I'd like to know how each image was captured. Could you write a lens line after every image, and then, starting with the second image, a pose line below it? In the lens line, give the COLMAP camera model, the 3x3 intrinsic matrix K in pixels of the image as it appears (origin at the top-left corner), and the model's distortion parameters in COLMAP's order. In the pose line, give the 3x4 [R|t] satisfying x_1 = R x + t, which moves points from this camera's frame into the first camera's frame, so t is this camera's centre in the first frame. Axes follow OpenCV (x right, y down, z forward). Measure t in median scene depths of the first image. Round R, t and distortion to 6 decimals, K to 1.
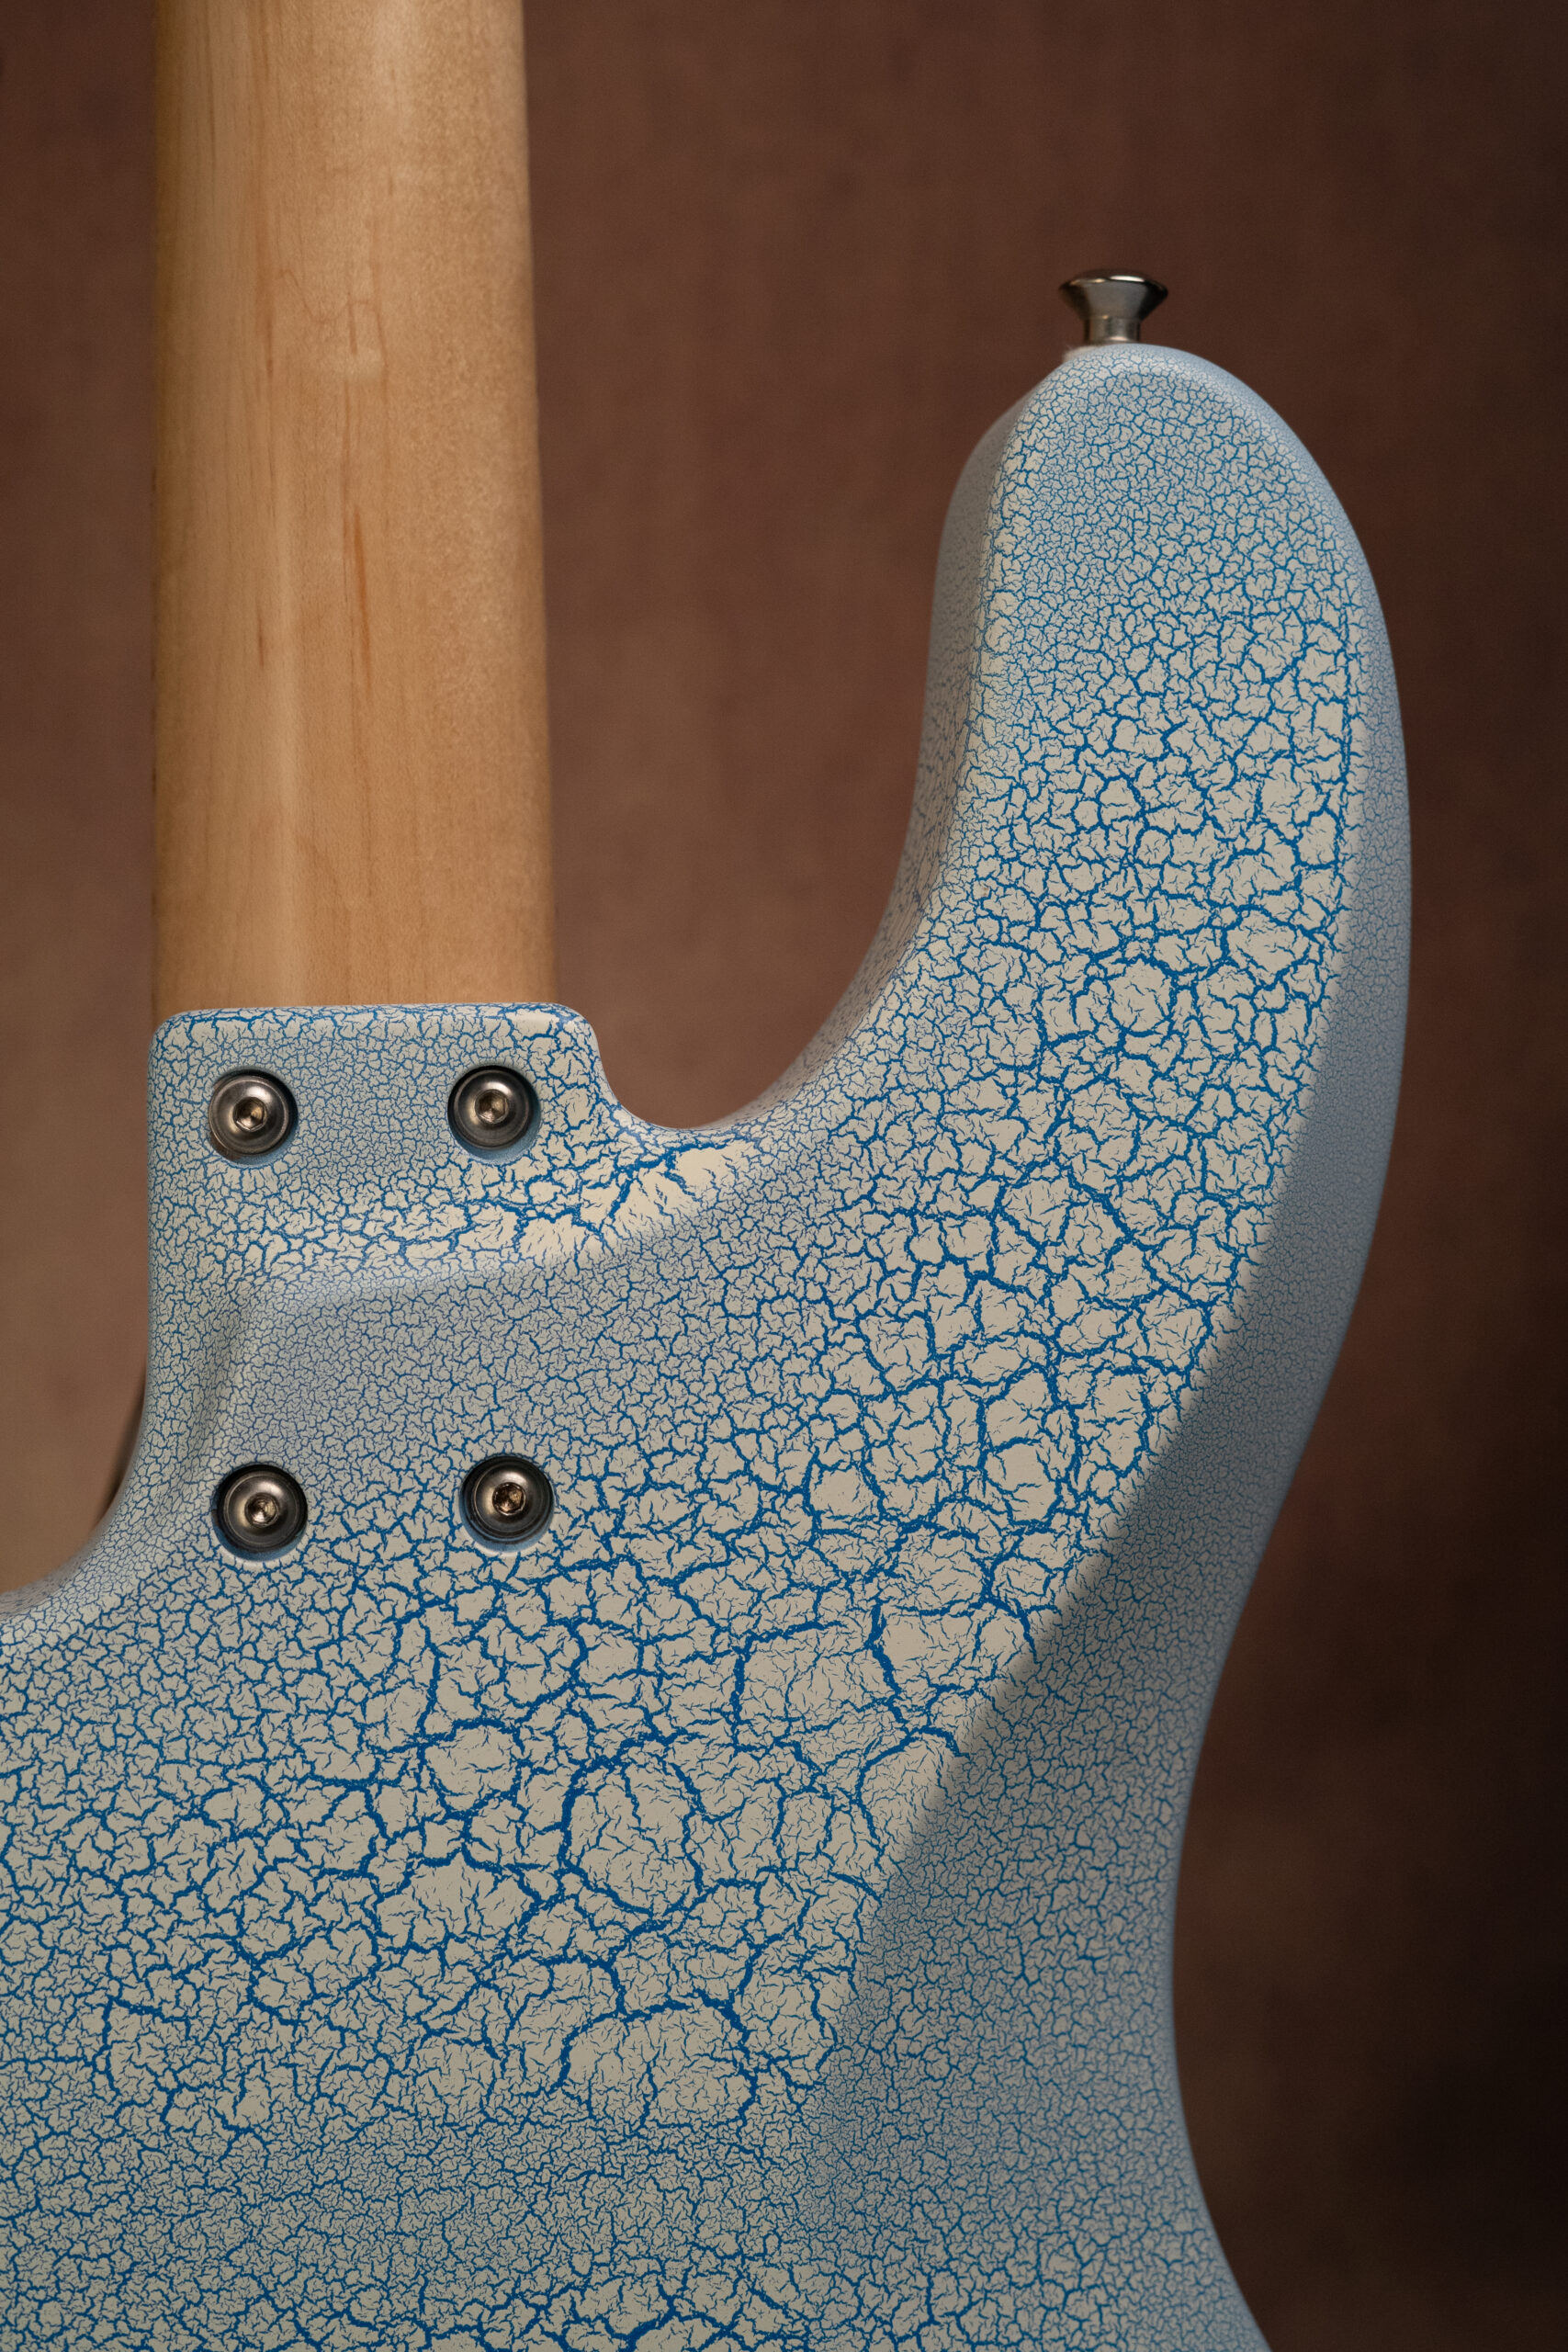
lens RADIAL K [[3620.2, 0, 784.0], [0, 3620.2, 1176.0], [0, 0, 1]] dist [-0.052032, -0.049363]
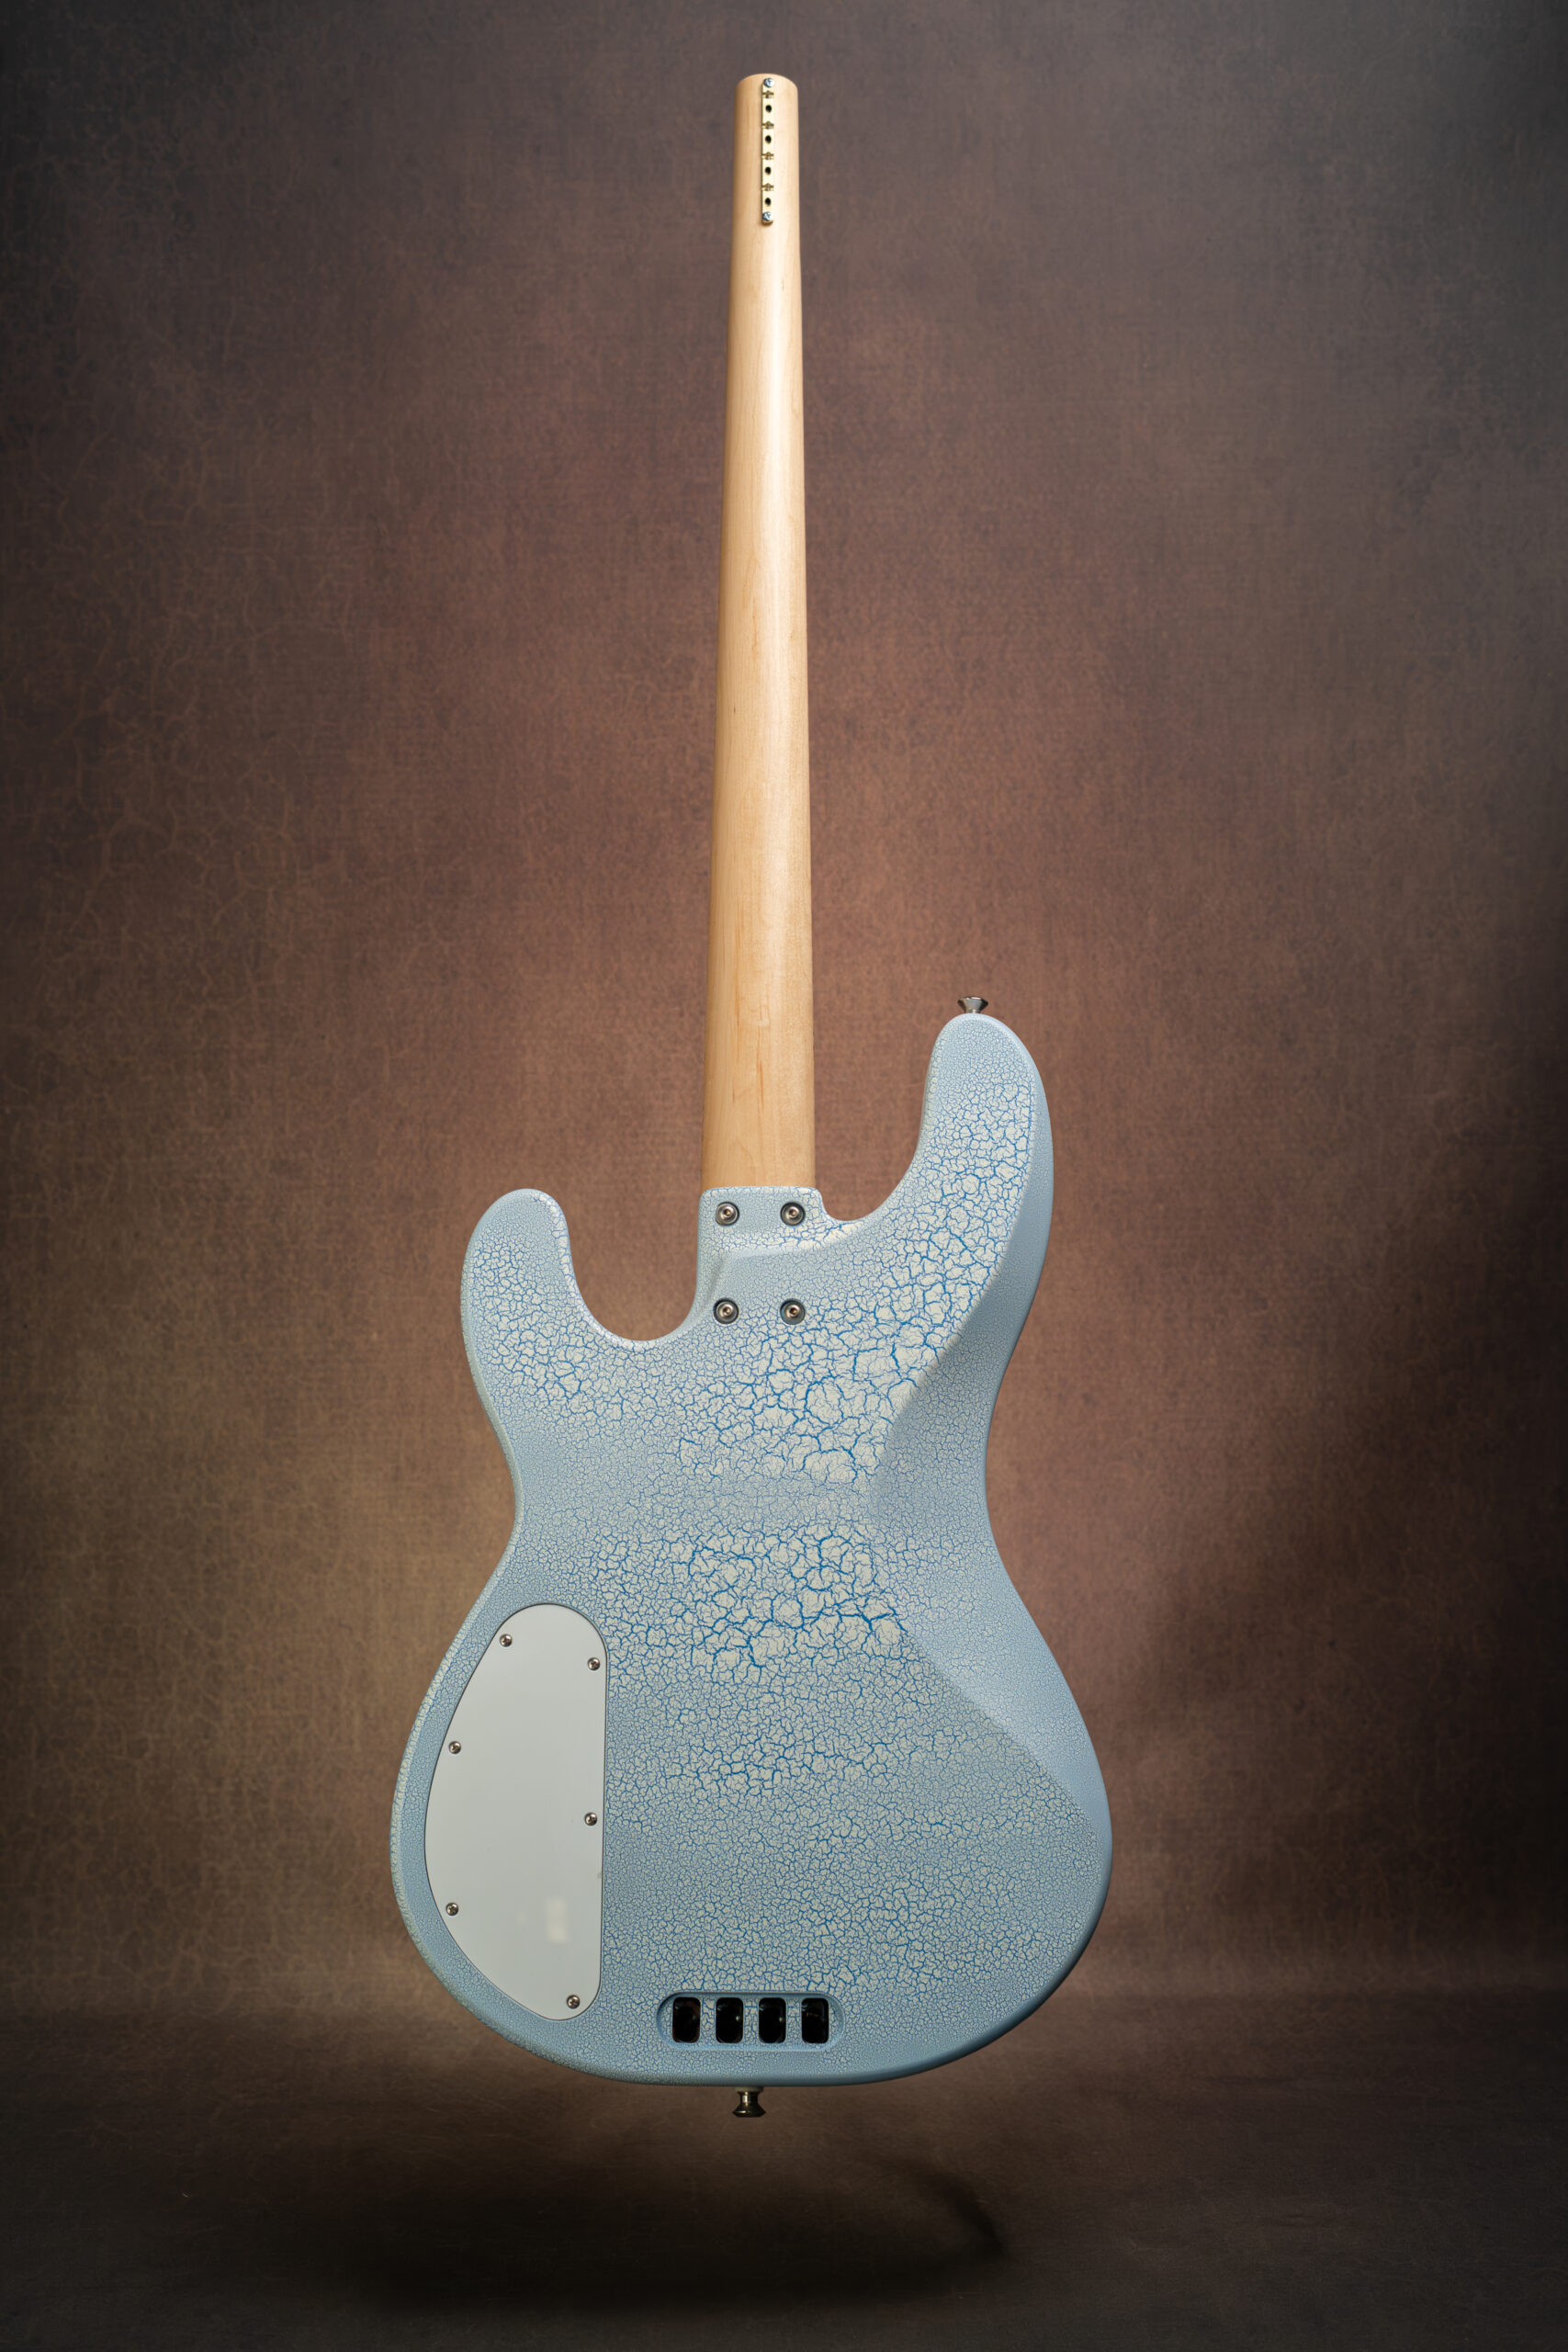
lens RADIAL K [[3620.2, 0, 784.0], [0, 3620.2, 1176.0], [0, 0, 1]] dist [-0.052032, -0.049363]
pose [[0.992725, -0.003890, -0.120340, 0.353236], [-0.028576, 0.963308, -0.266872, 0.926395], [0.116962, 0.268369, 0.956189, -2.522891]]
